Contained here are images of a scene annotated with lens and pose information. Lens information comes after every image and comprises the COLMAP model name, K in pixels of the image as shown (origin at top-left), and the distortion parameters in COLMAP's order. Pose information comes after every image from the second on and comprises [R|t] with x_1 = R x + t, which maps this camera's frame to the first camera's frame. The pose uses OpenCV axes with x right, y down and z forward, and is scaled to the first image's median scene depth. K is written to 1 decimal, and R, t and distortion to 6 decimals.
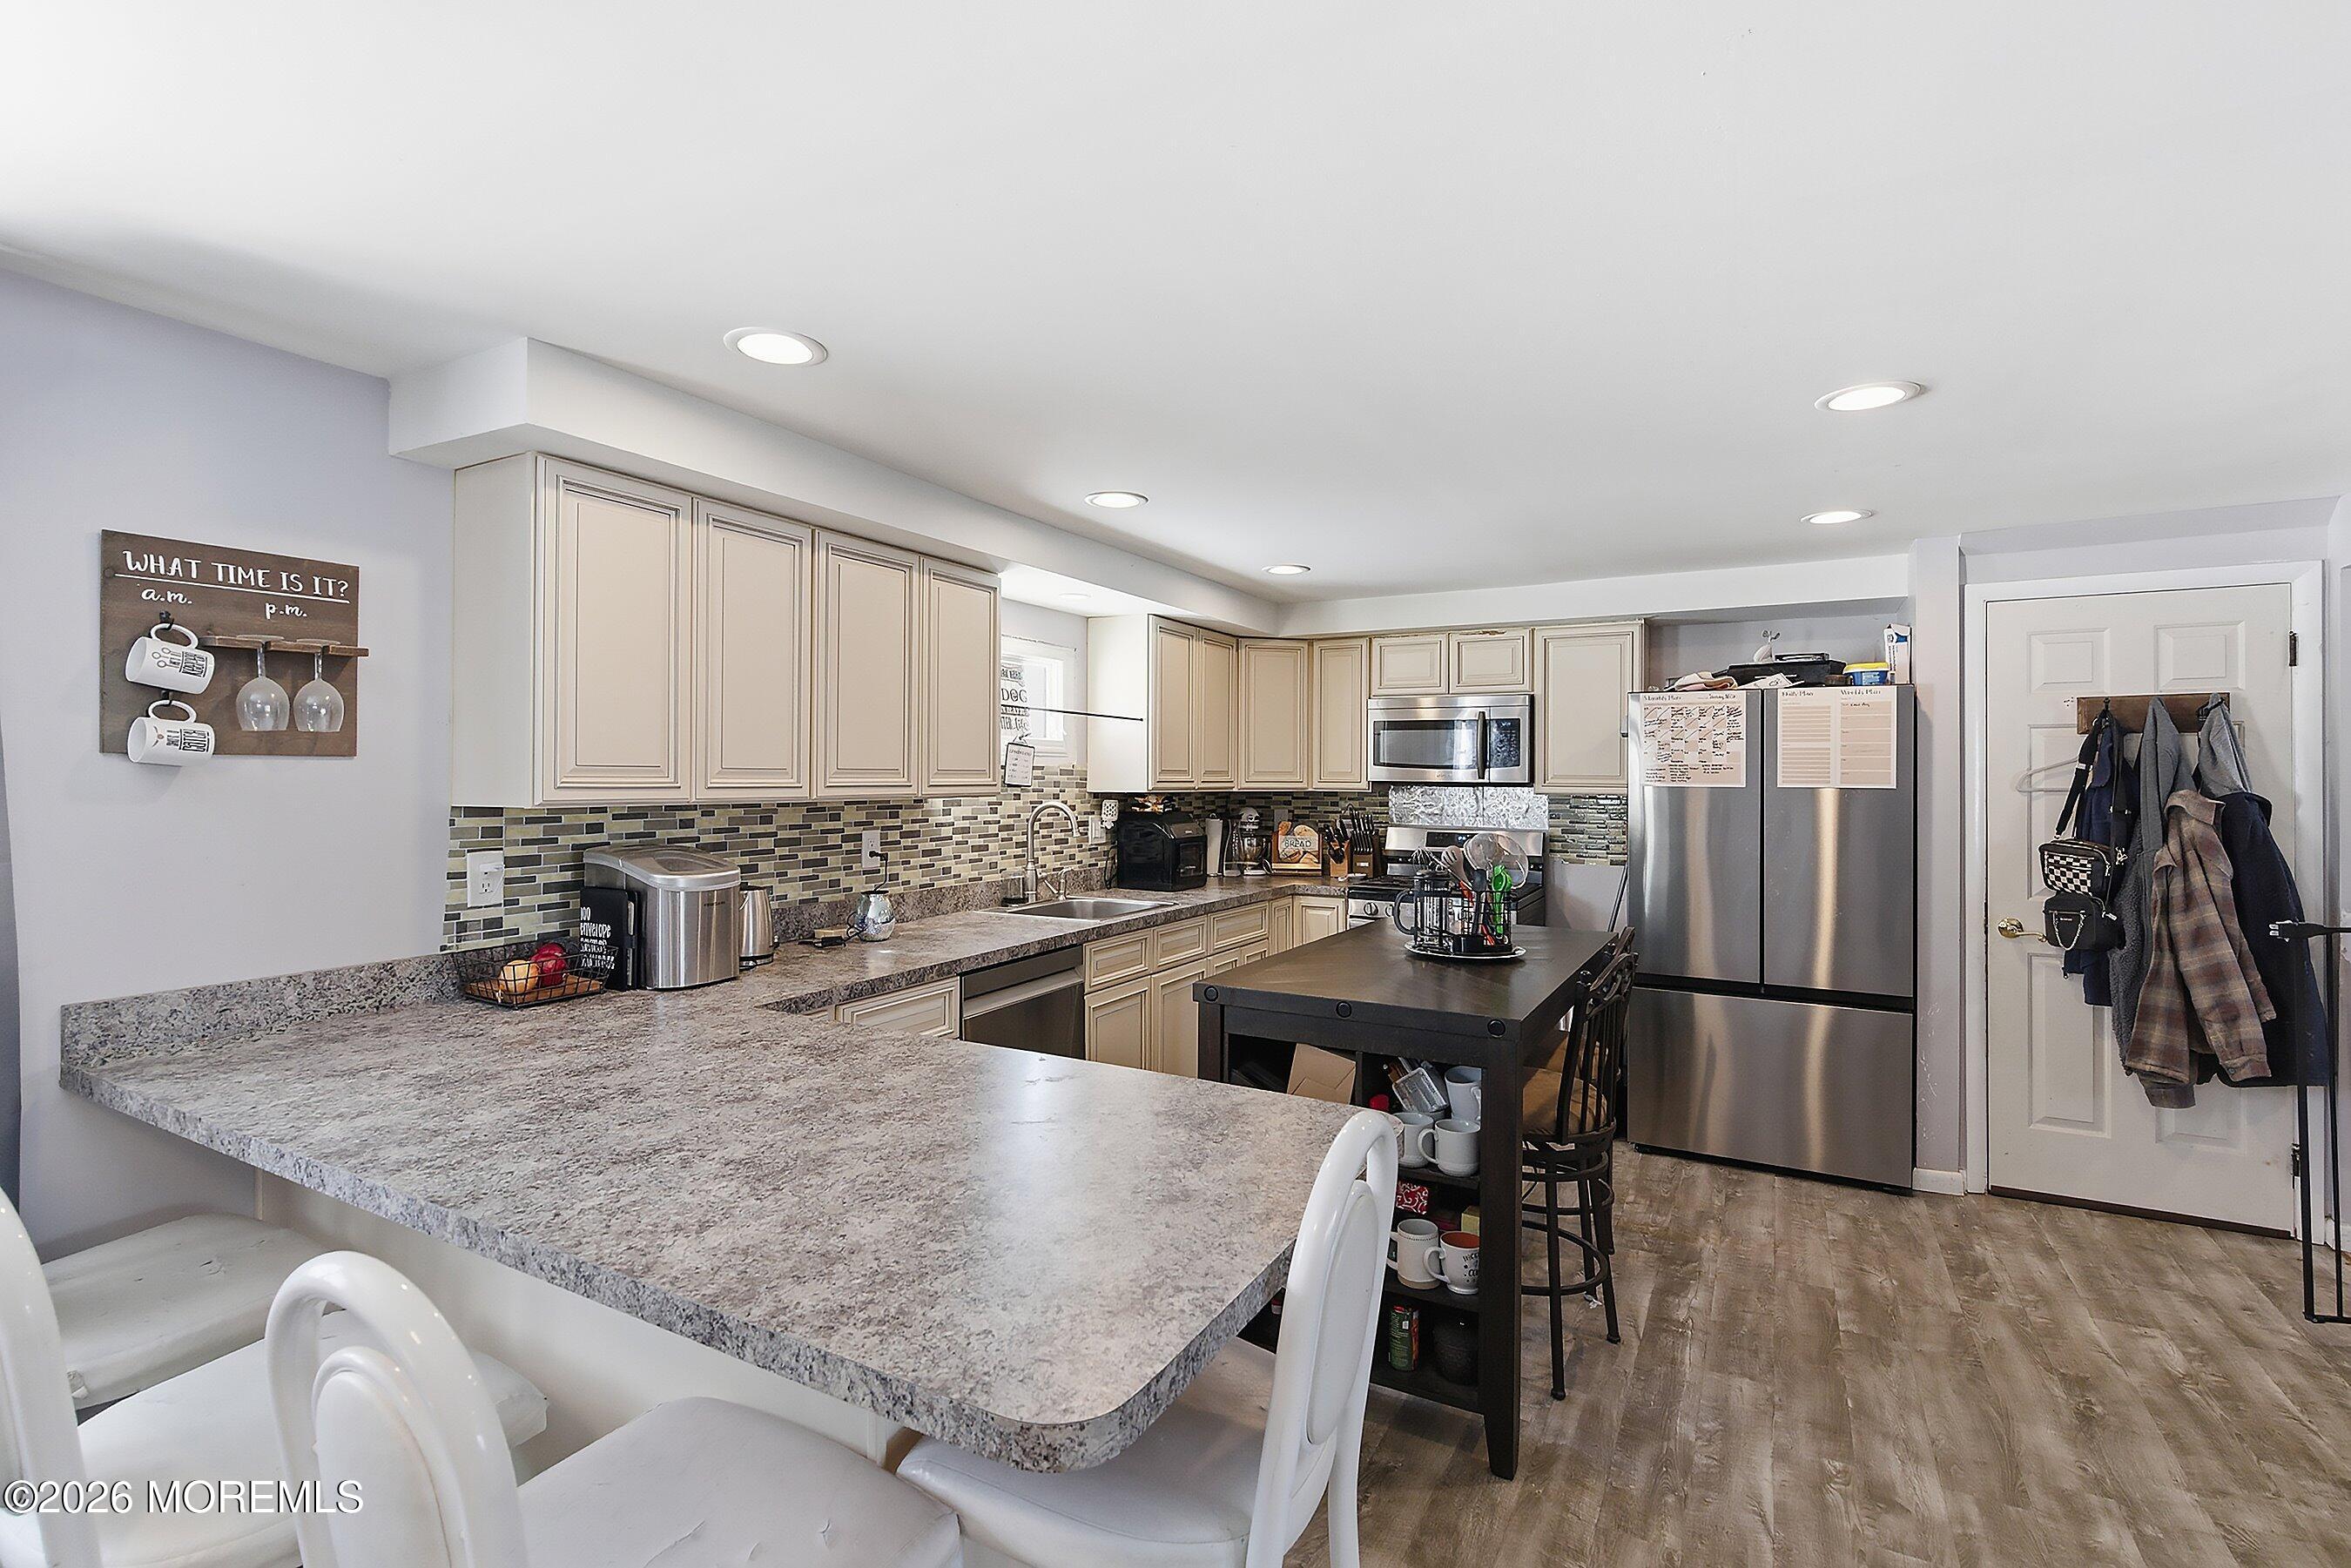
lens RADIAL K [[1076.4, 0, 1171.6], [0, 1076.4, 771.0], [0, 0, 1]] dist [0.002791, -0.000030]
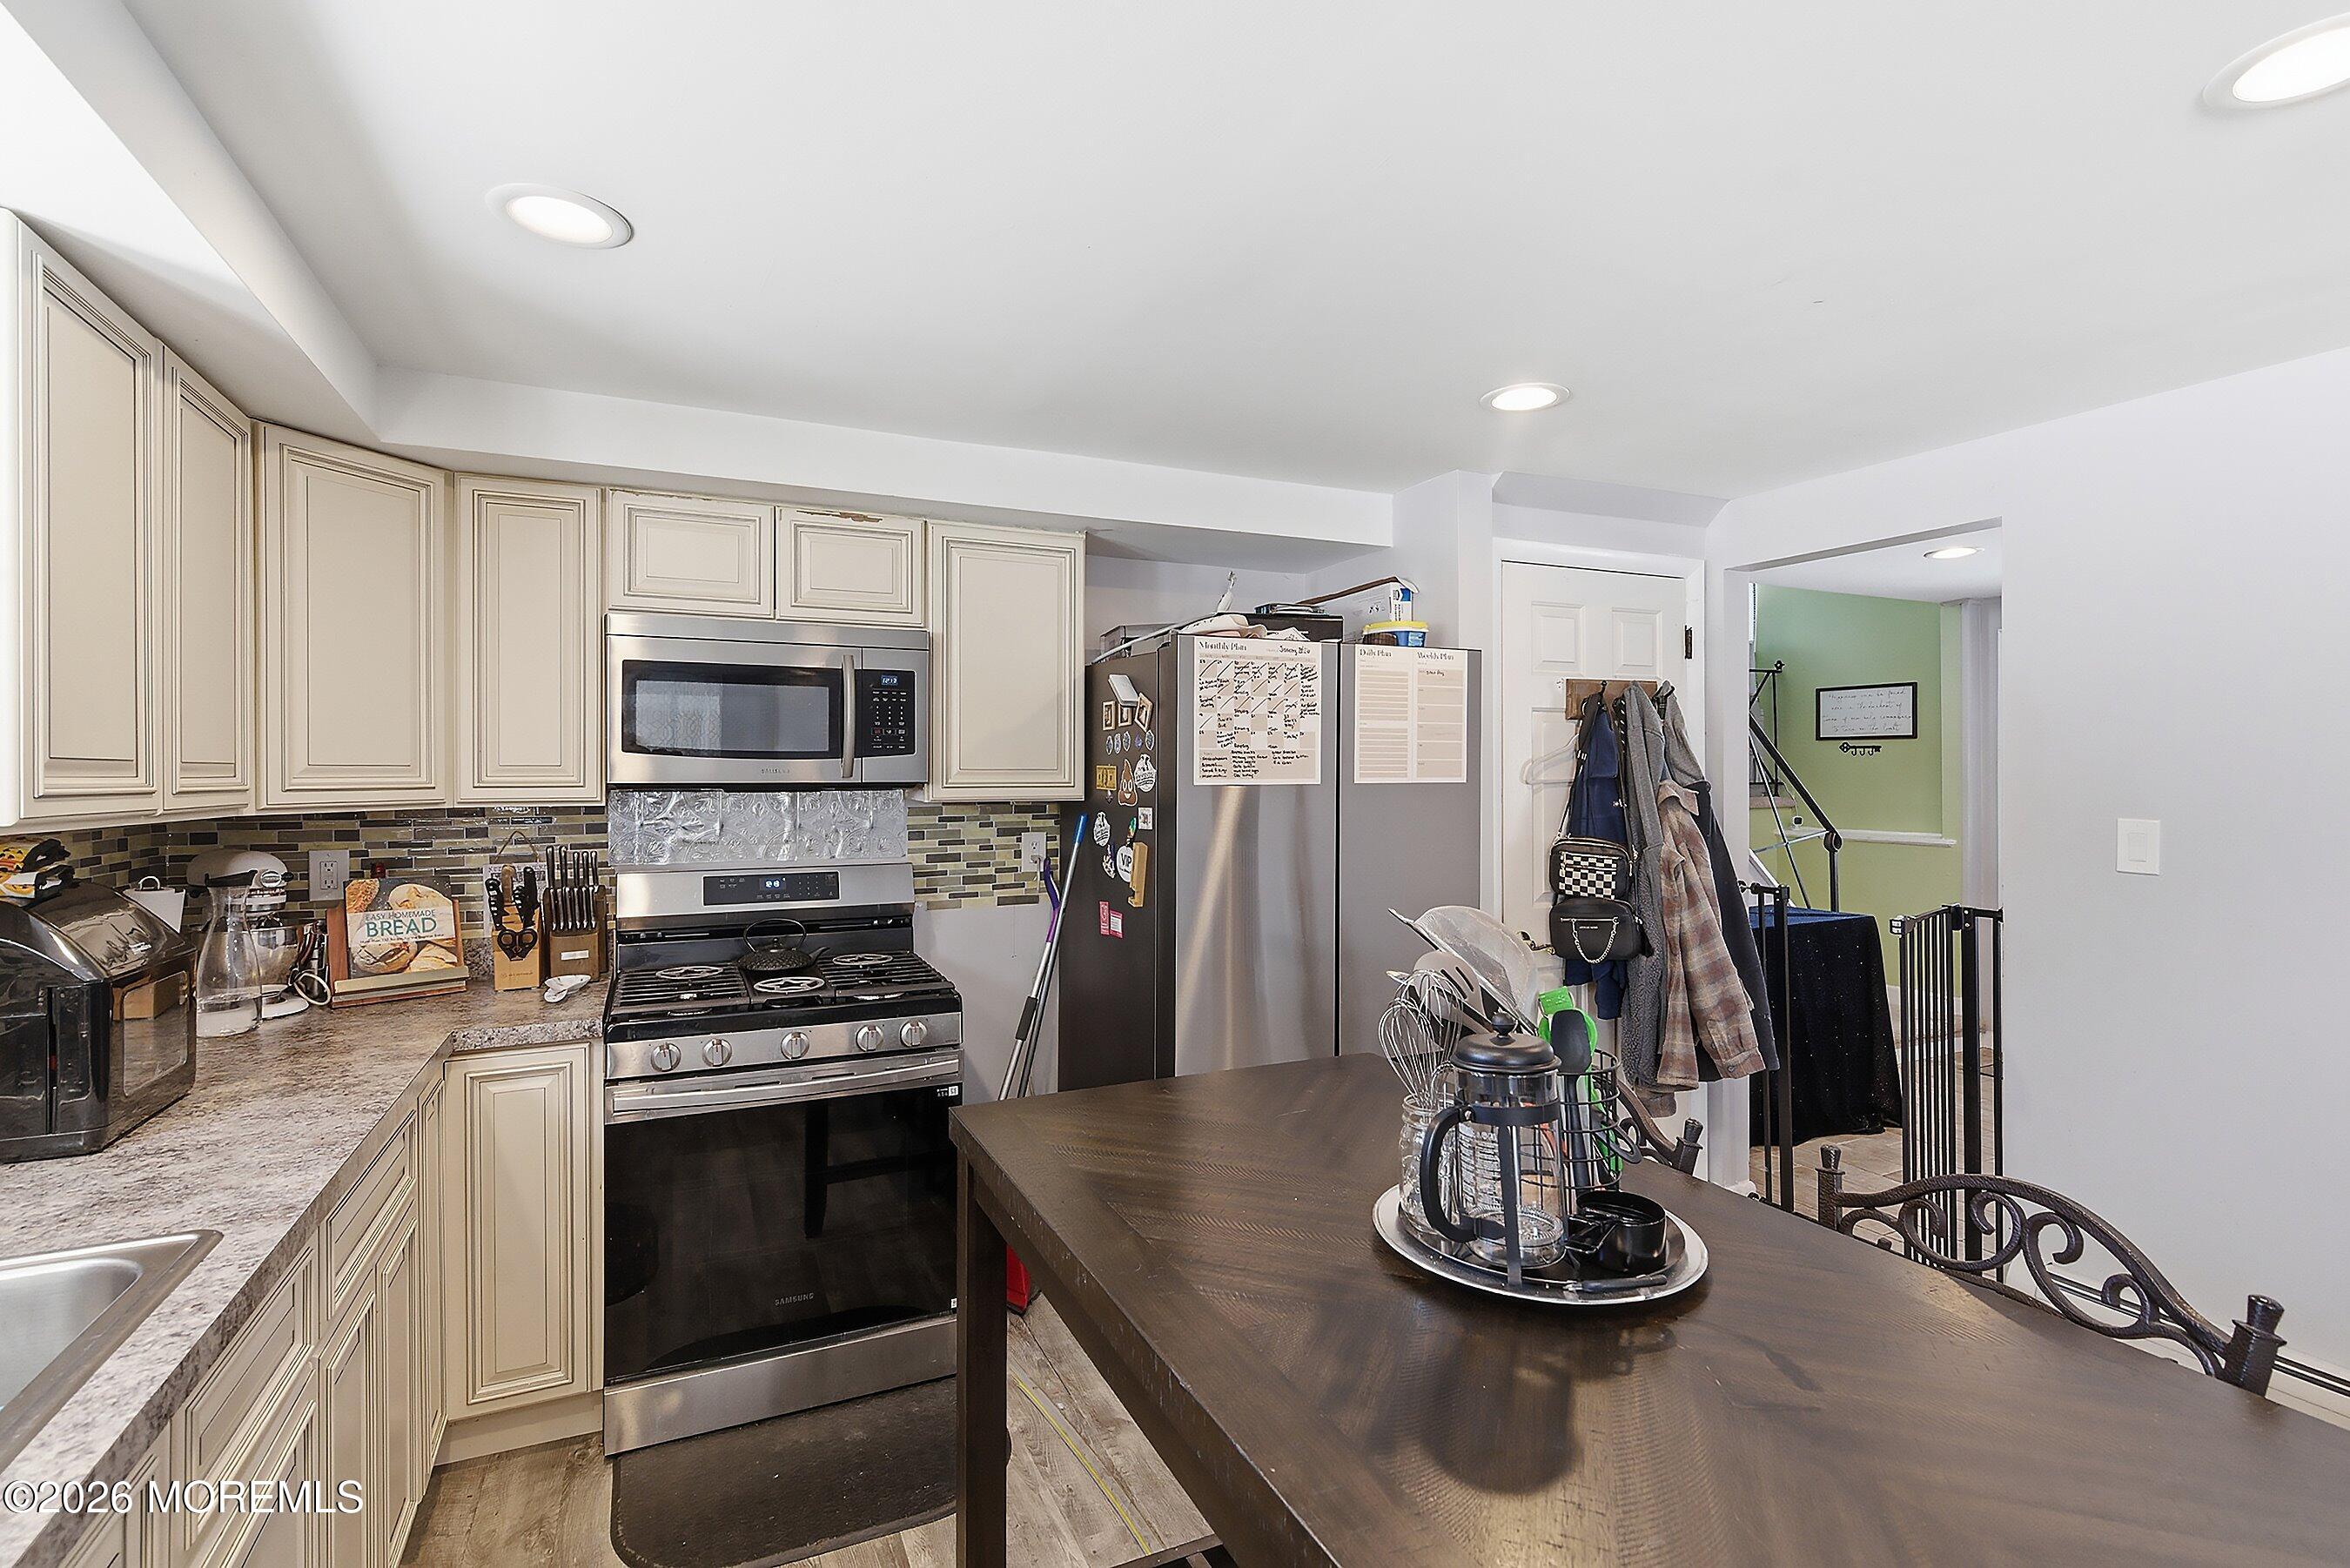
lens RADIAL K [[1075.8, 0, 1170.6], [0, 1075.8, 769.2], [0, 0, 1]] dist [0.002791, -0.000030]
pose [[0.588876, -0.005505, 0.808205, -0.063179], [0.003346, 0.999985, 0.004374, 0.001736], [-0.808216, 0.000128, 0.588886, 0.548866]]
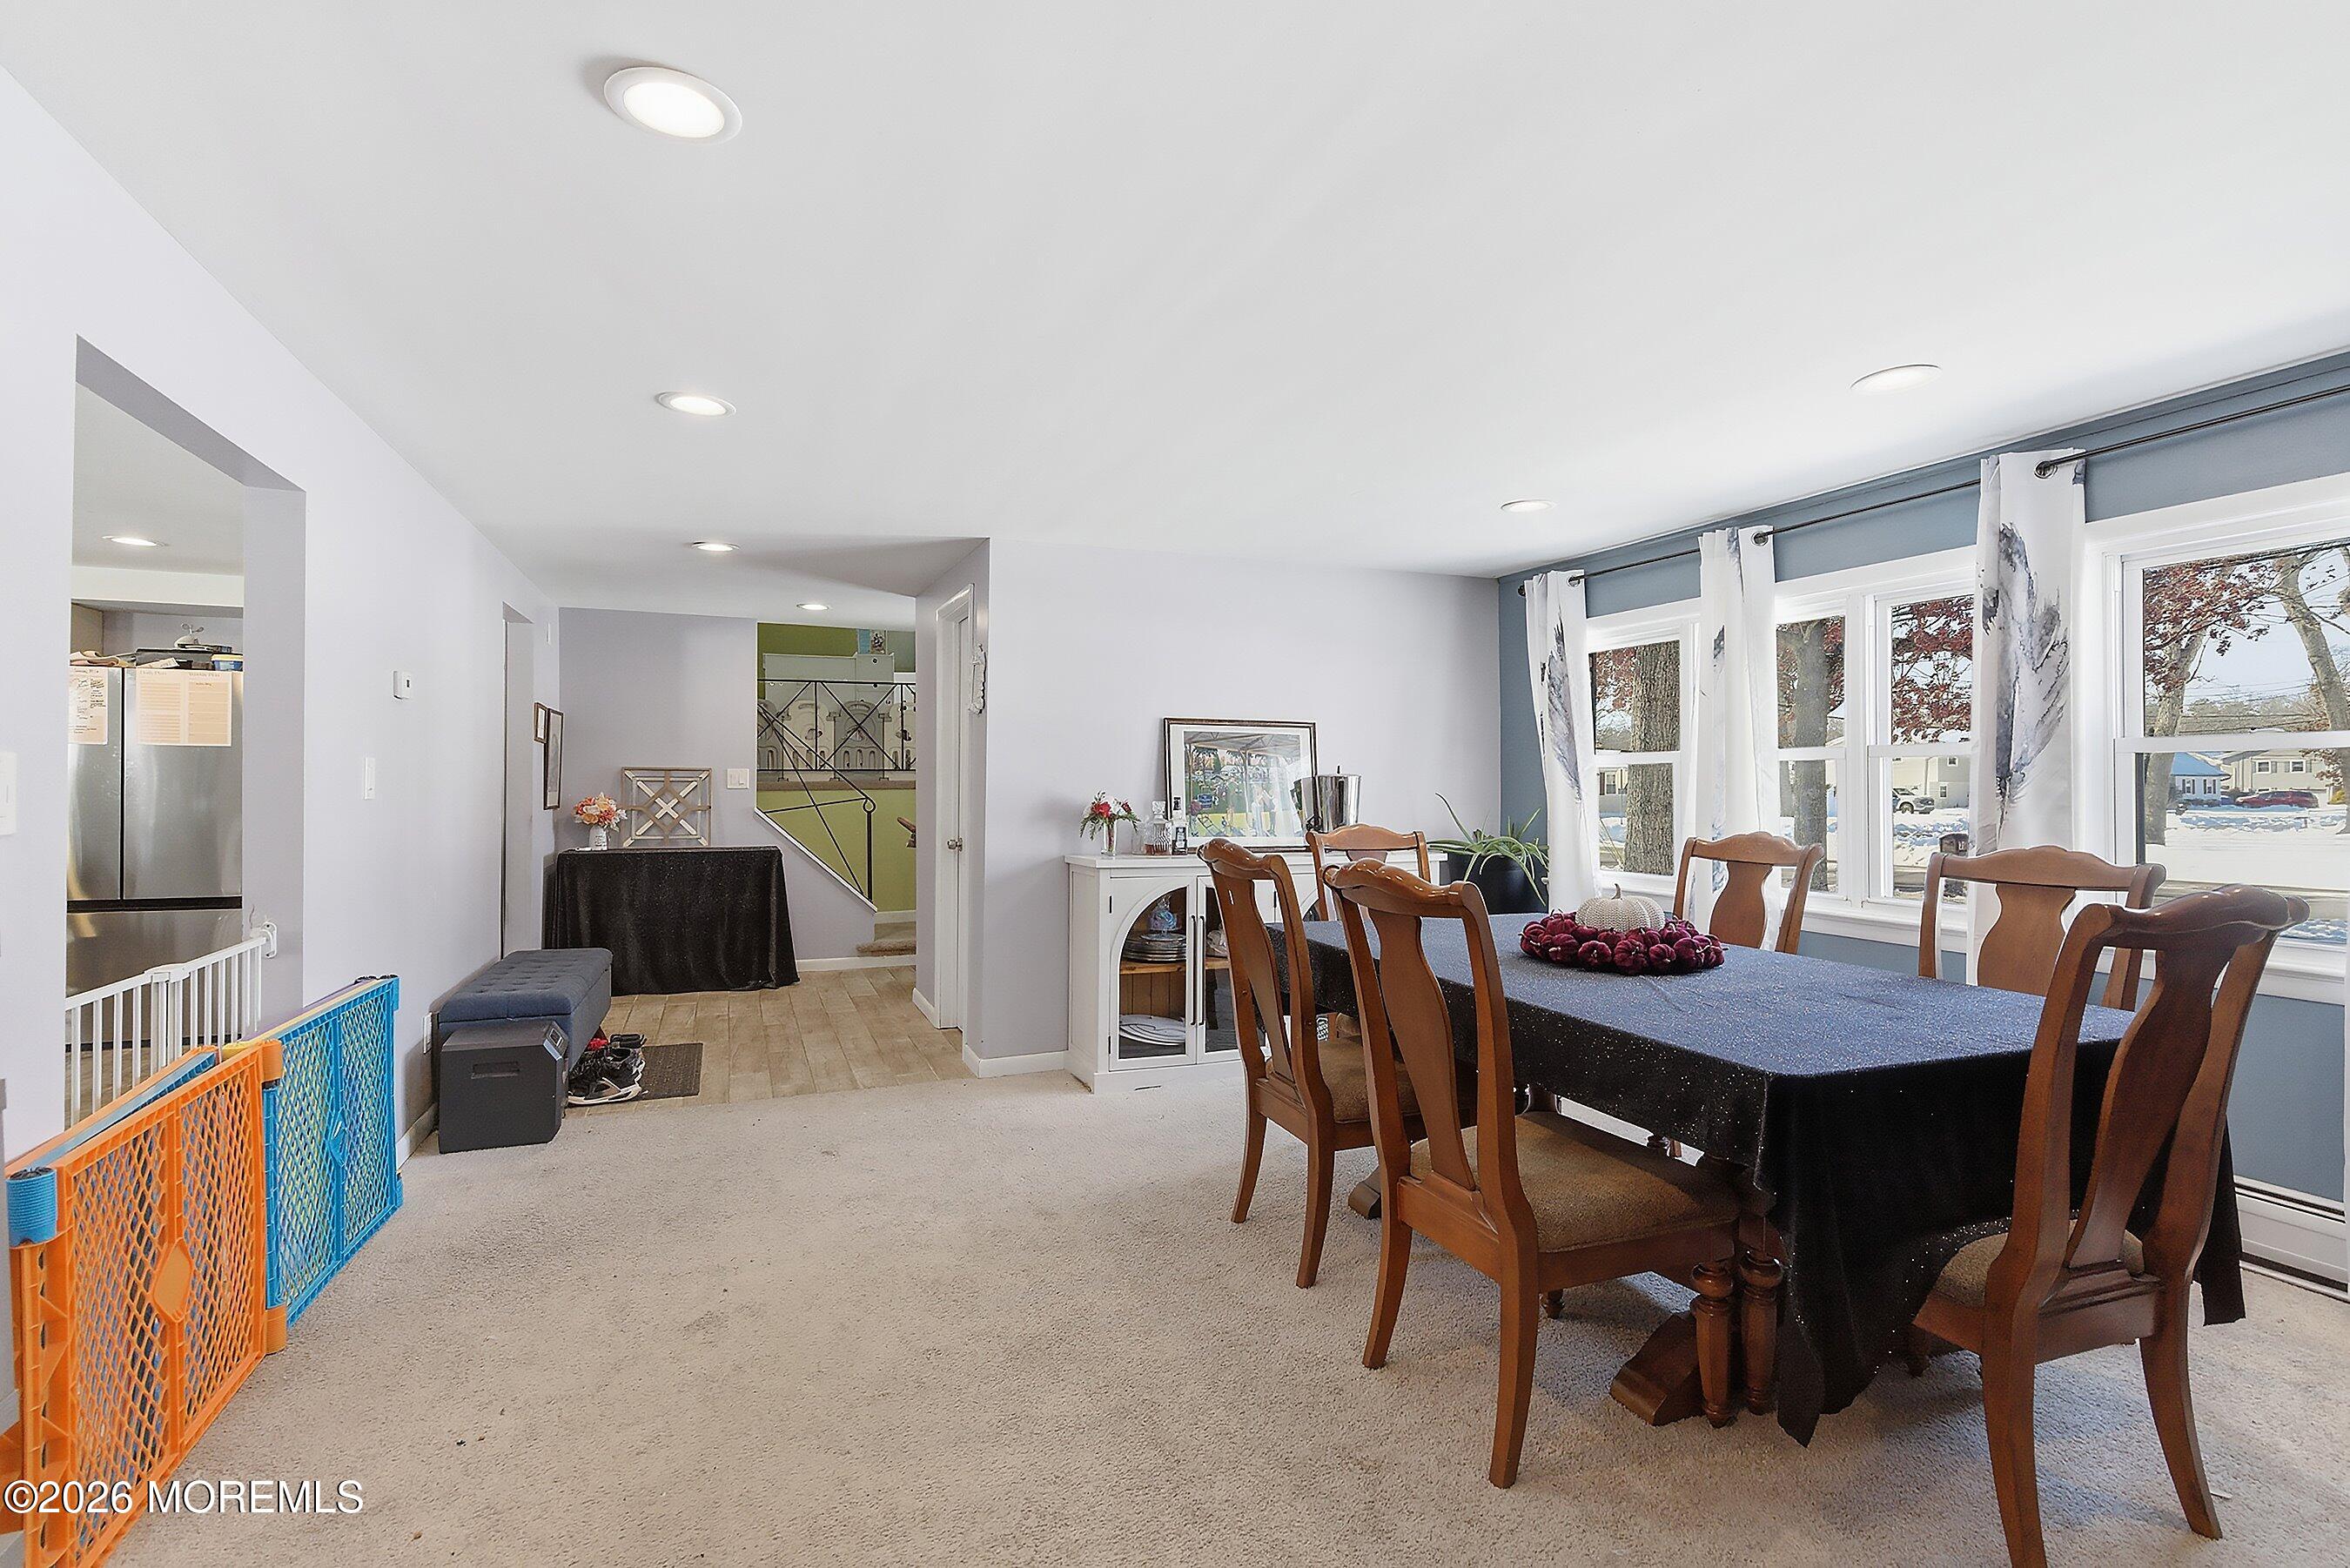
lens RADIAL K [[1075.8, 0, 1166.1], [0, 1075.8, 781.8], [0, 0, 1]] dist [0.002791, -0.000030]
pose [[0.636224, 0.002725, 0.771499, 0.282483], [-0.004731, 0.999989, 0.000370, 0.042836], [-0.771490, -0.003885, 0.636230, -0.619609]]
